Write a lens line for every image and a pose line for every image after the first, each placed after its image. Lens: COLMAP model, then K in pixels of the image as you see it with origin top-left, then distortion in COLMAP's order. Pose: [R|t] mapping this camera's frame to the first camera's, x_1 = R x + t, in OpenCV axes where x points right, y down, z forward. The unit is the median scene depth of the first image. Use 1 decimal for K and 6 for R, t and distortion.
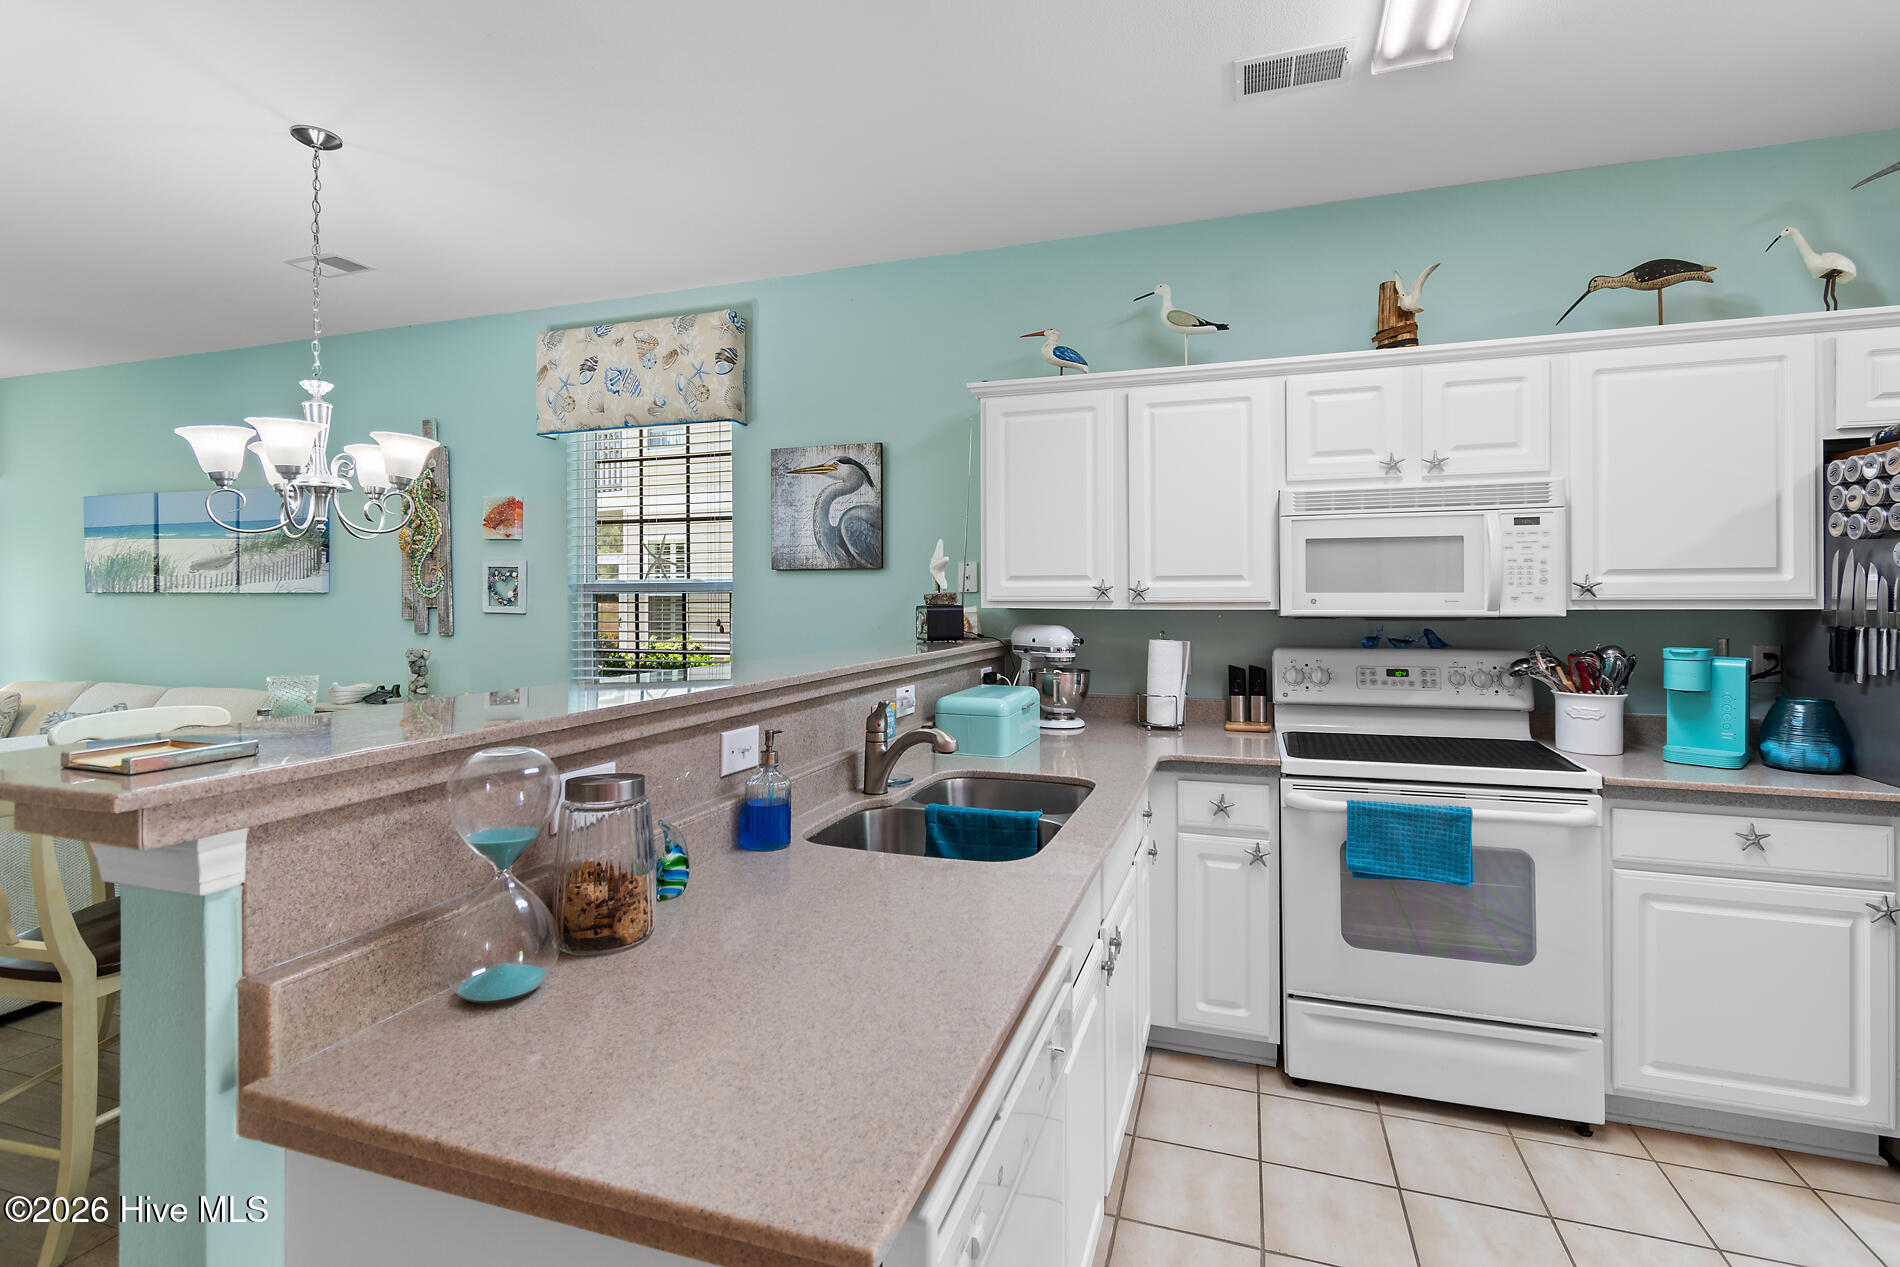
lens RADIAL K [[851.5, 0, 988.0], [0, 851.5, 591.1], [0, 0, 1]] dist [0.005151, -0.003000]
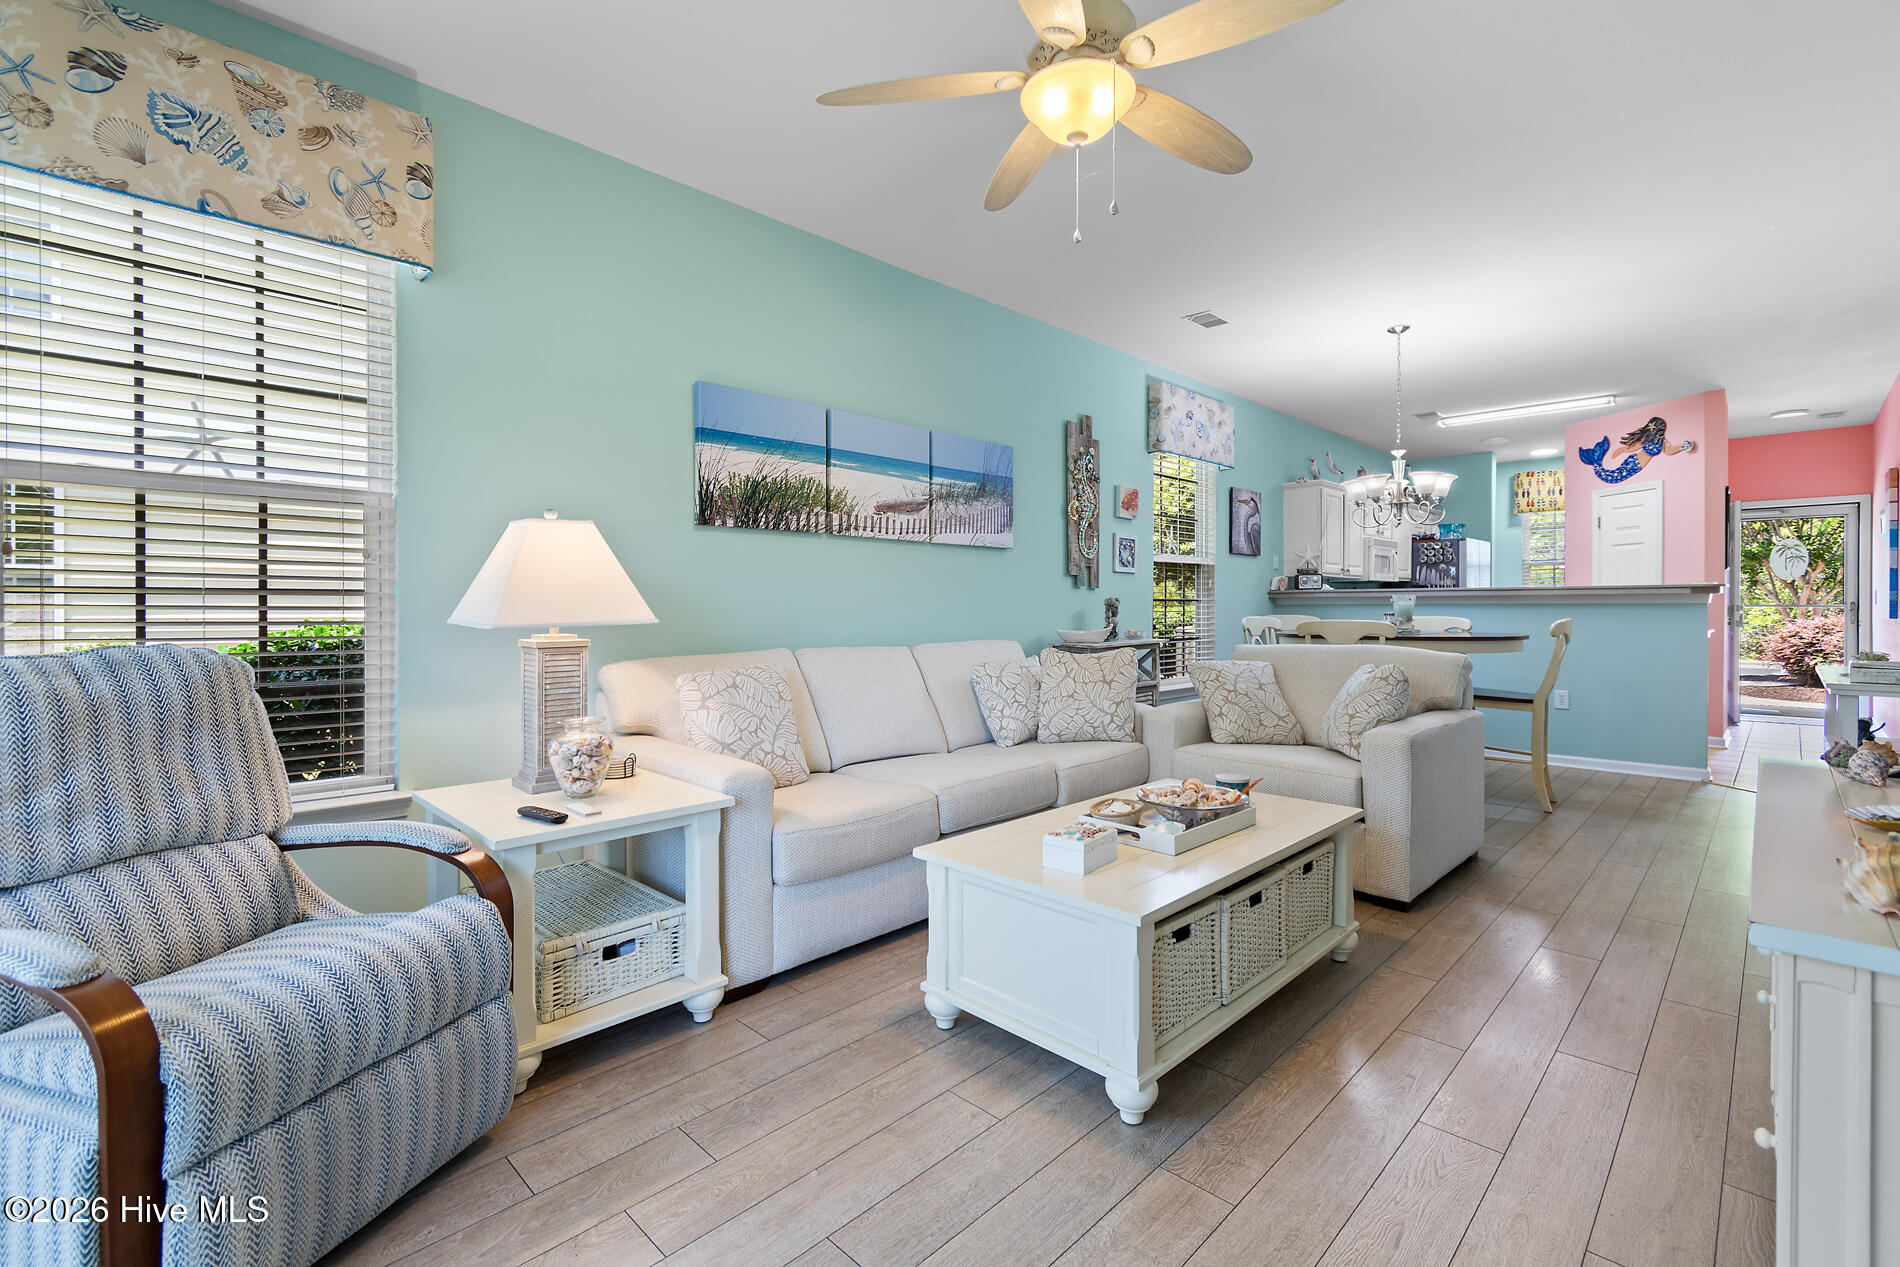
lens RADIAL K [[851.5, 0, 945.4], [0, 851.5, 612.0], [0, 0, 1]] dist [0.005151, -0.003000]
pose [[0.456311, -0.003944, 0.889812, -2.215078], [-0.004717, 0.999965, 0.006852, 0.093885], [-0.889808, -0.007324, 0.456277, 0.730428]]
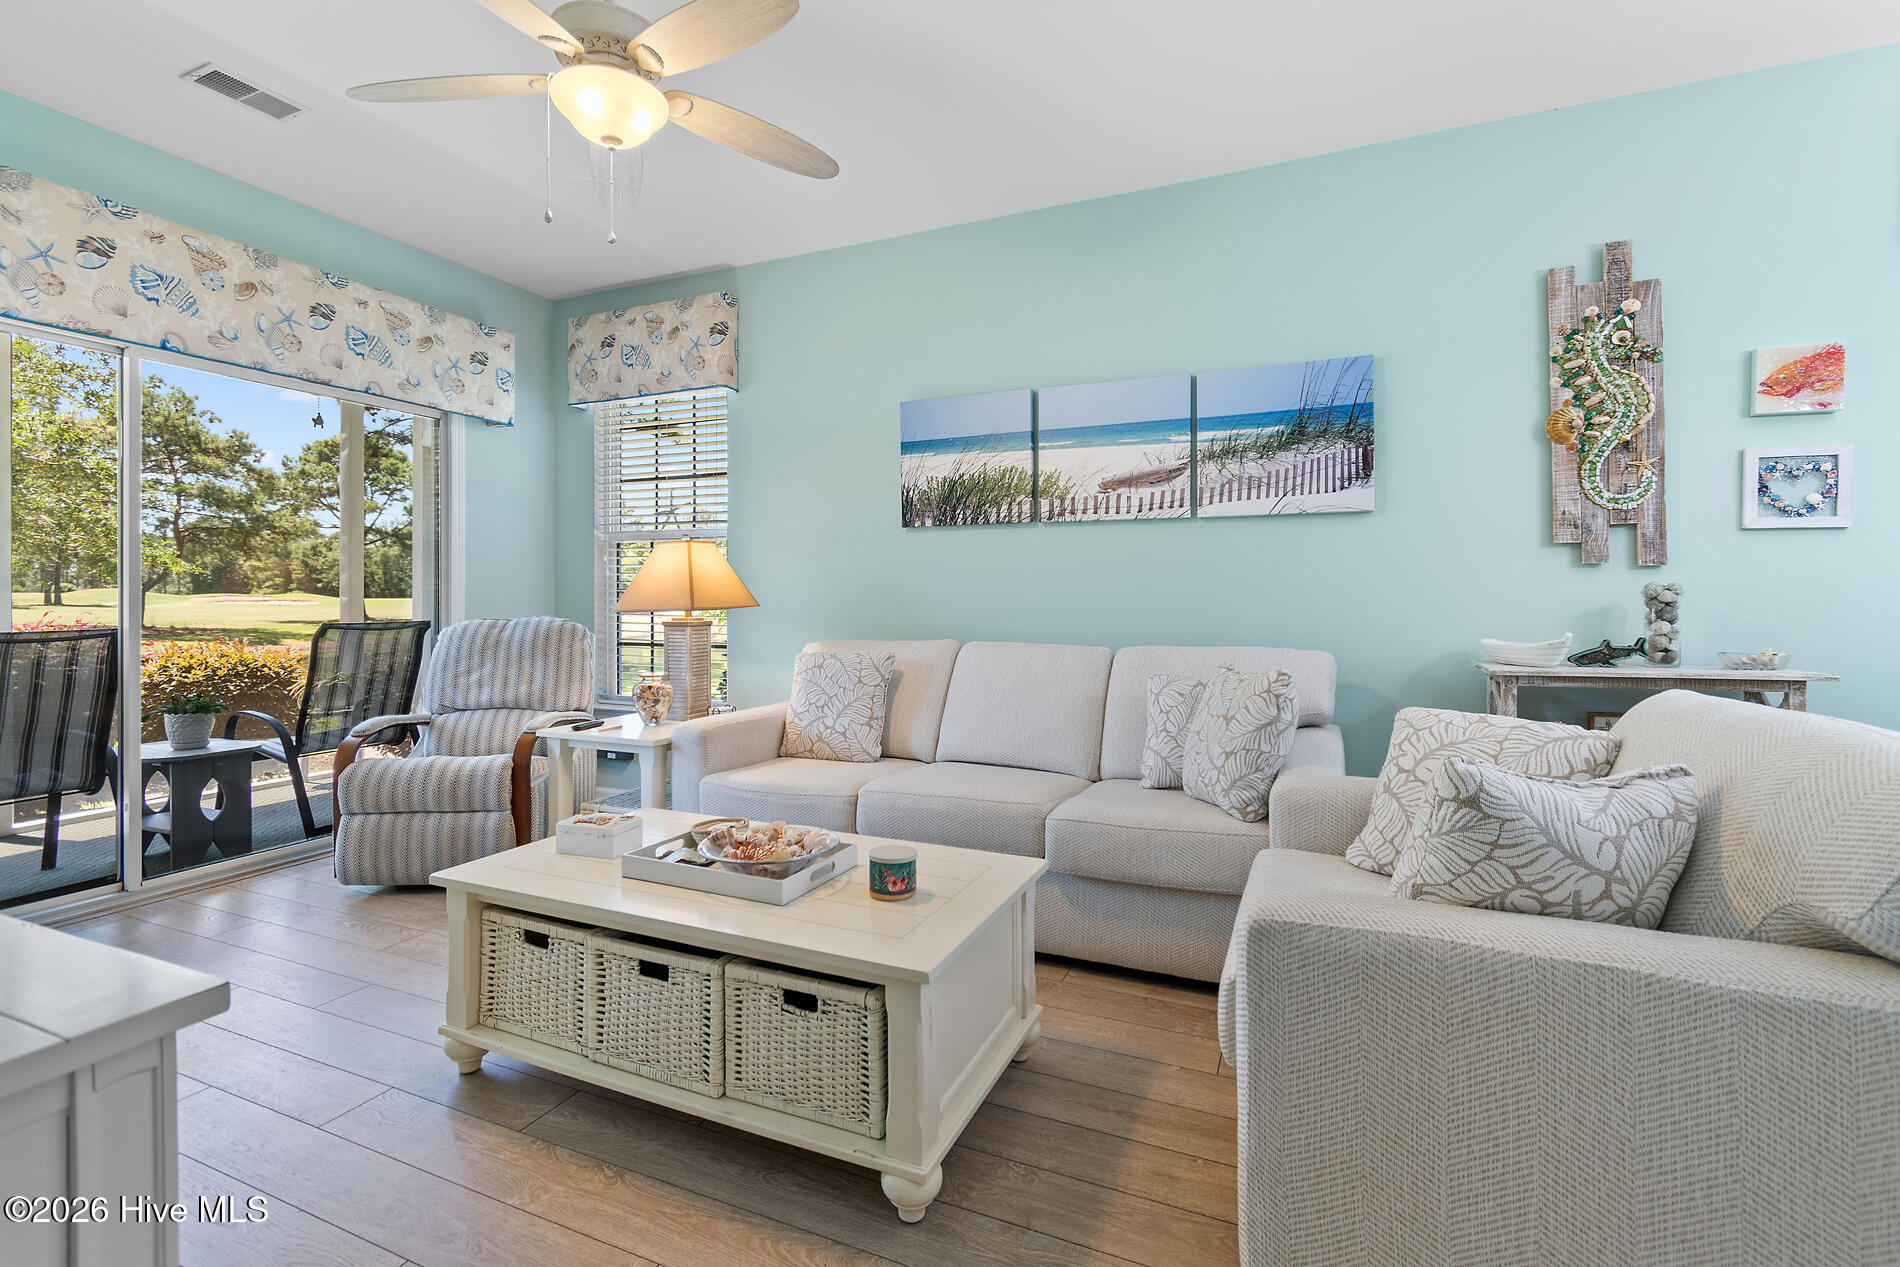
lens RADIAL K [[851.5, 0, 958.7], [0, 851.5, 601.0], [0, 0, 1]] dist [0.005151, -0.003000]
pose [[0.993713, 0.003543, -0.111906, -1.297674], [-0.002781, 0.999972, 0.006965, 0.090151], [0.111927, -0.006610, 0.993694, 0.333578]]
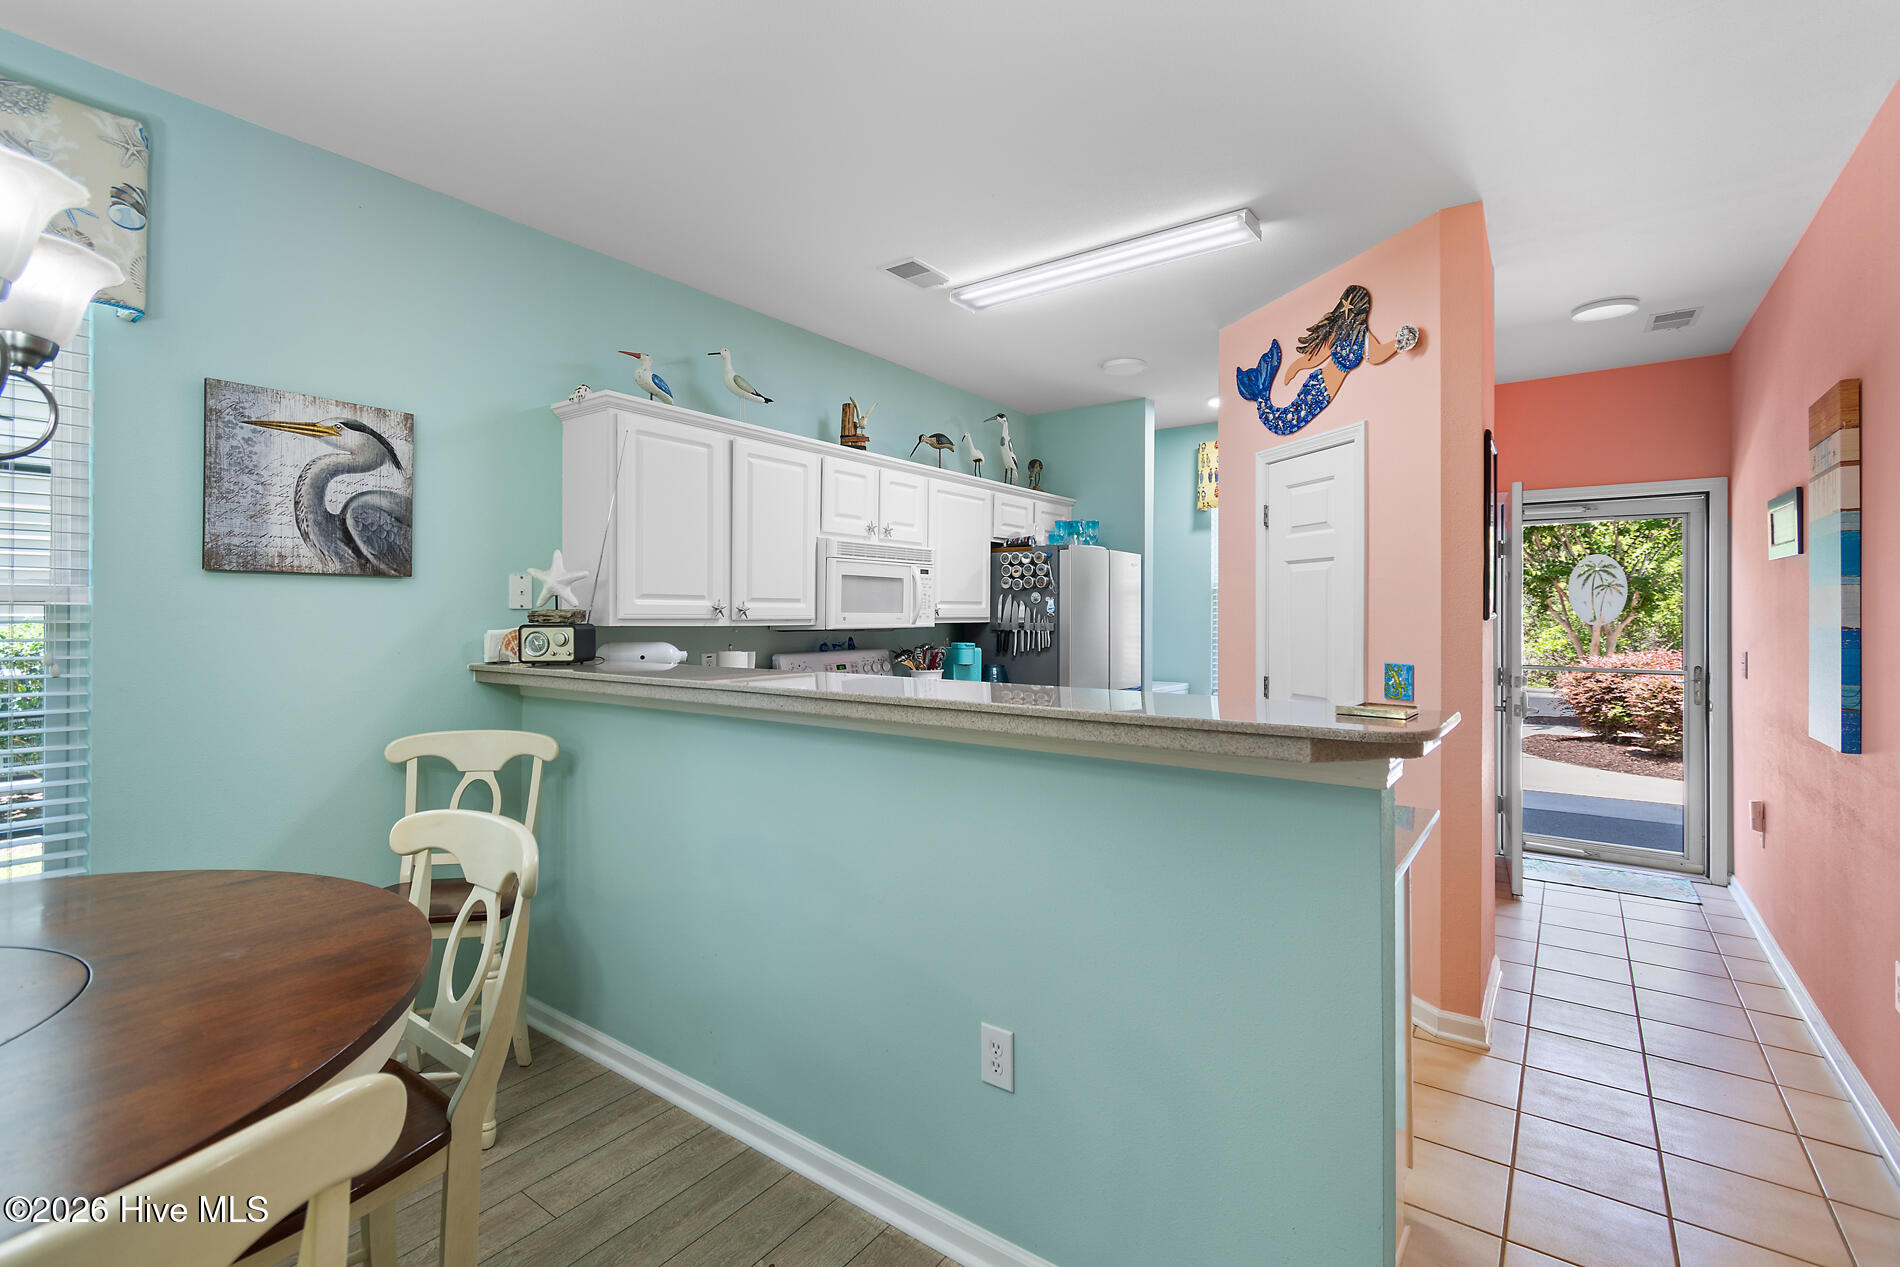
lens RADIAL K [[851.5, 0, 949.3], [0, 851.5, 610.9], [0, 0, 1]] dist [0.005151, -0.003000]
pose [[0.319164, 0.008121, 0.947665, -0.691749], [-0.008180, 0.999950, -0.005814, 0.004817], [-0.947664, -0.005896, 0.319214, 0.284090]]
